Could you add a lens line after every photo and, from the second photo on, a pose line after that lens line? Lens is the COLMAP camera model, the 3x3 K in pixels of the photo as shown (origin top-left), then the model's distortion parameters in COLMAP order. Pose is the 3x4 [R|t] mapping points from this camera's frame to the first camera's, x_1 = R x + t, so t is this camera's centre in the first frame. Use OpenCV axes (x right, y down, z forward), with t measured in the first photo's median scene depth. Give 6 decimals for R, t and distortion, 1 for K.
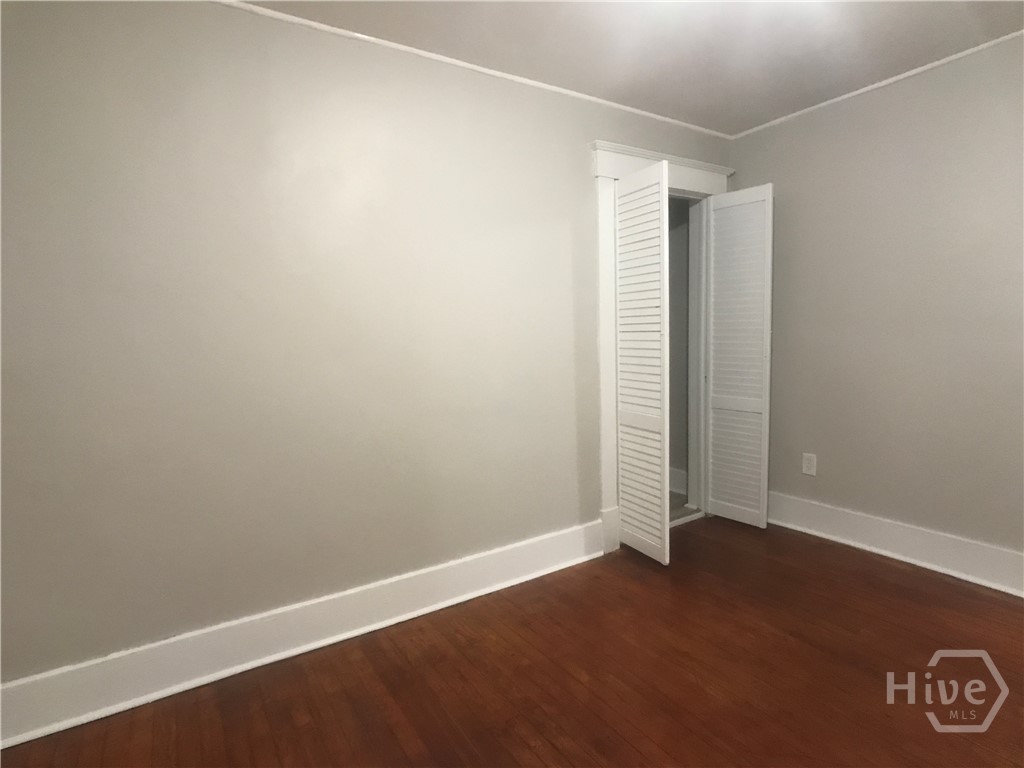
lens RADIAL K [[549.8, 0, 512.0], [0, 549.8, 384.0], [0, 0, 1]] dist [-0.003848, -0.000804]
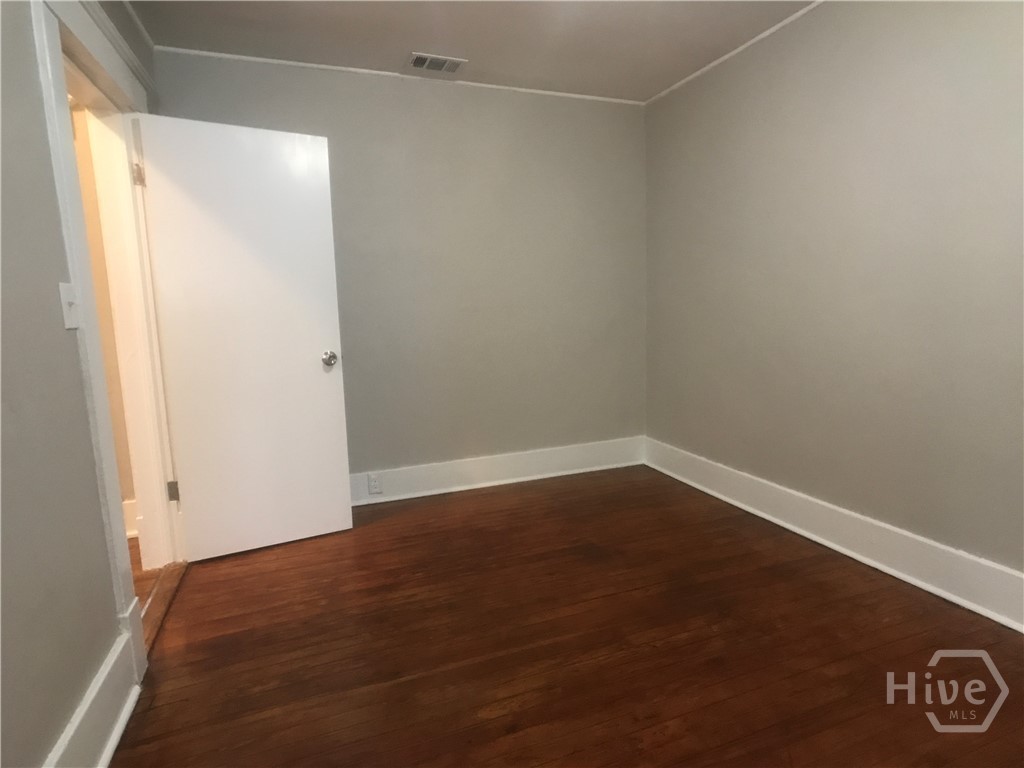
lens RADIAL K [[549.8, 0, 512.0], [0, 549.8, 384.0], [0, 0, 1]] dist [-0.003848, -0.000804]
pose [[-0.217721, 0.163529, -0.962214, 0.988462], [-0.054075, 0.982329, 0.179183, -0.029037], [0.974512, 0.091044, -0.205031, 0.658922]]
